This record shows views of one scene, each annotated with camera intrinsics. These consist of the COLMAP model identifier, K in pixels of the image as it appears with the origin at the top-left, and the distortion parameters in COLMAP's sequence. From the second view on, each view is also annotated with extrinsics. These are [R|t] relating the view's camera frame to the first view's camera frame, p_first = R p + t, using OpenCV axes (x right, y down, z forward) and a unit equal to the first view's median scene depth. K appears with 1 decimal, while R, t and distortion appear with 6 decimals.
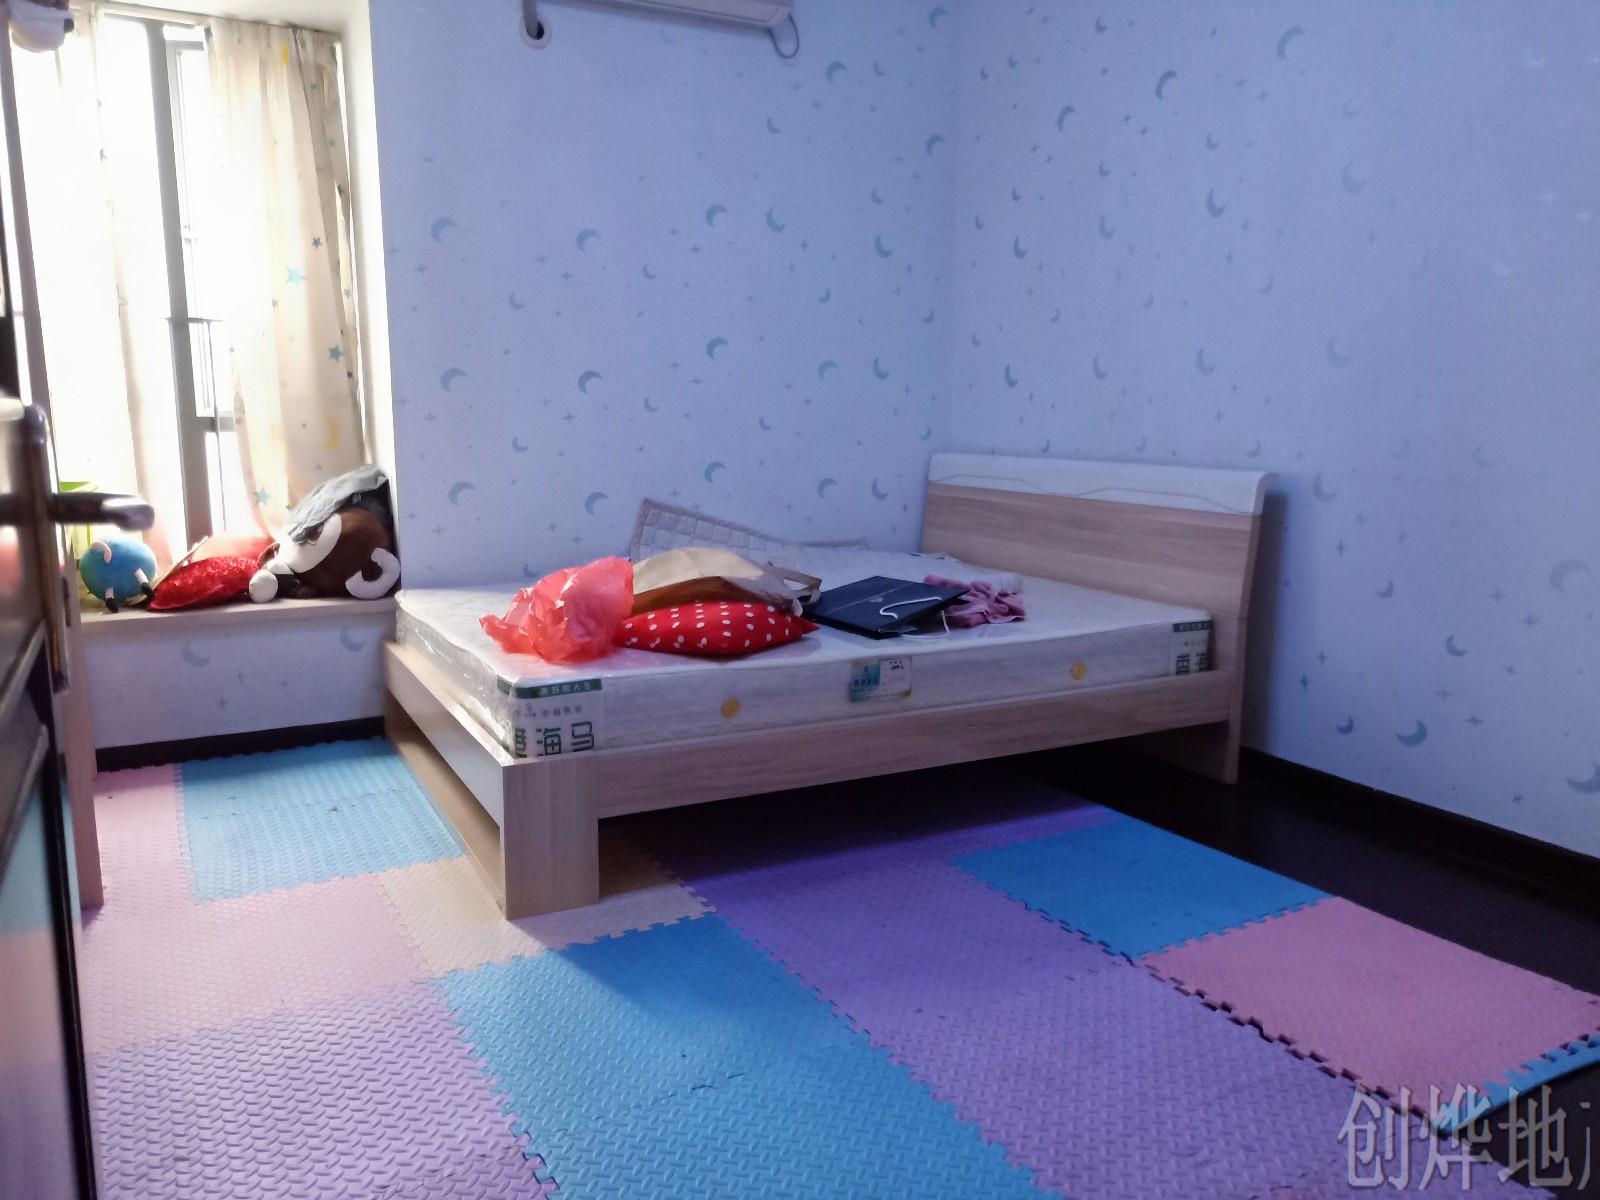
lens RADIAL K [[1223.6, 0, 801.0], [0, 1223.6, 601.7], [0, 0, 1]] dist [0.044999, -0.003408]
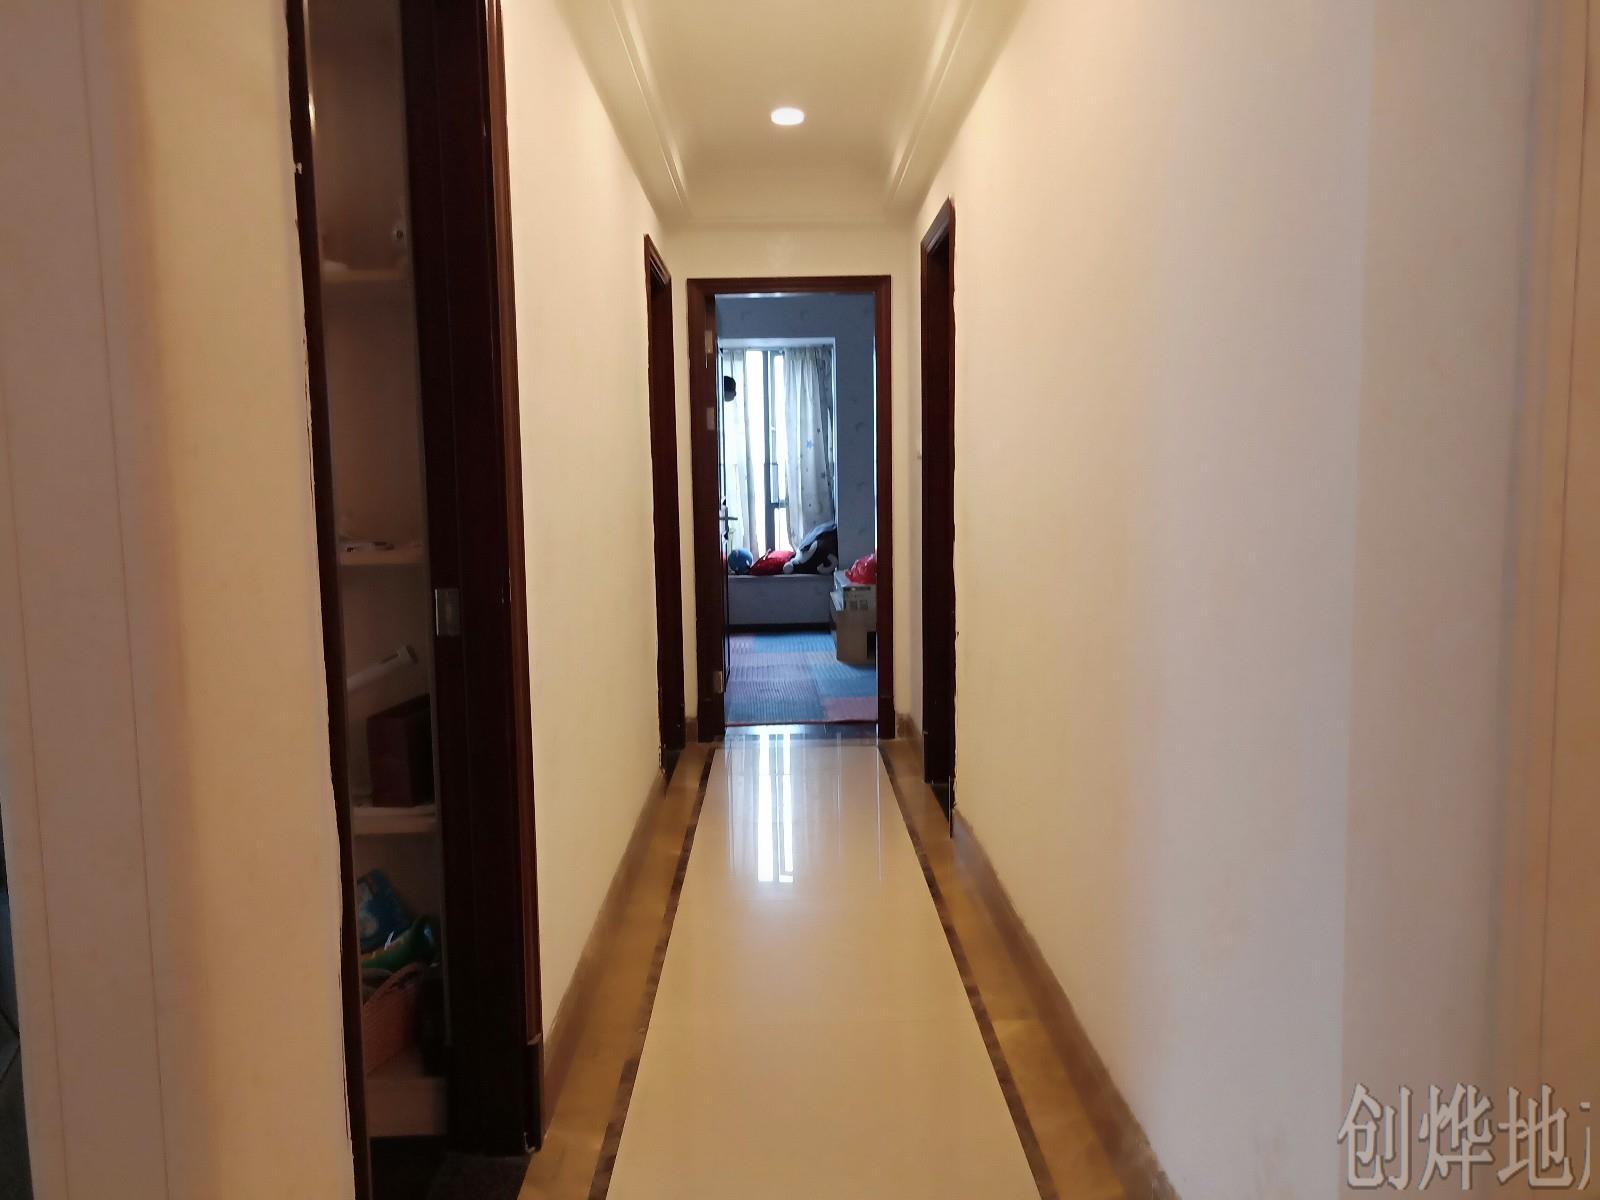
lens RADIAL K [[1223.6, 0, 801.0], [0, 1223.6, 601.7], [0, 0, 1]] dist [0.044999, -0.003408]
pose [[0.894713, 0.027464, -0.445797, 0.704262], [-0.052305, 0.997683, -0.043512, 0.162083], [0.443569, 0.062248, 0.894076, -1.223746]]
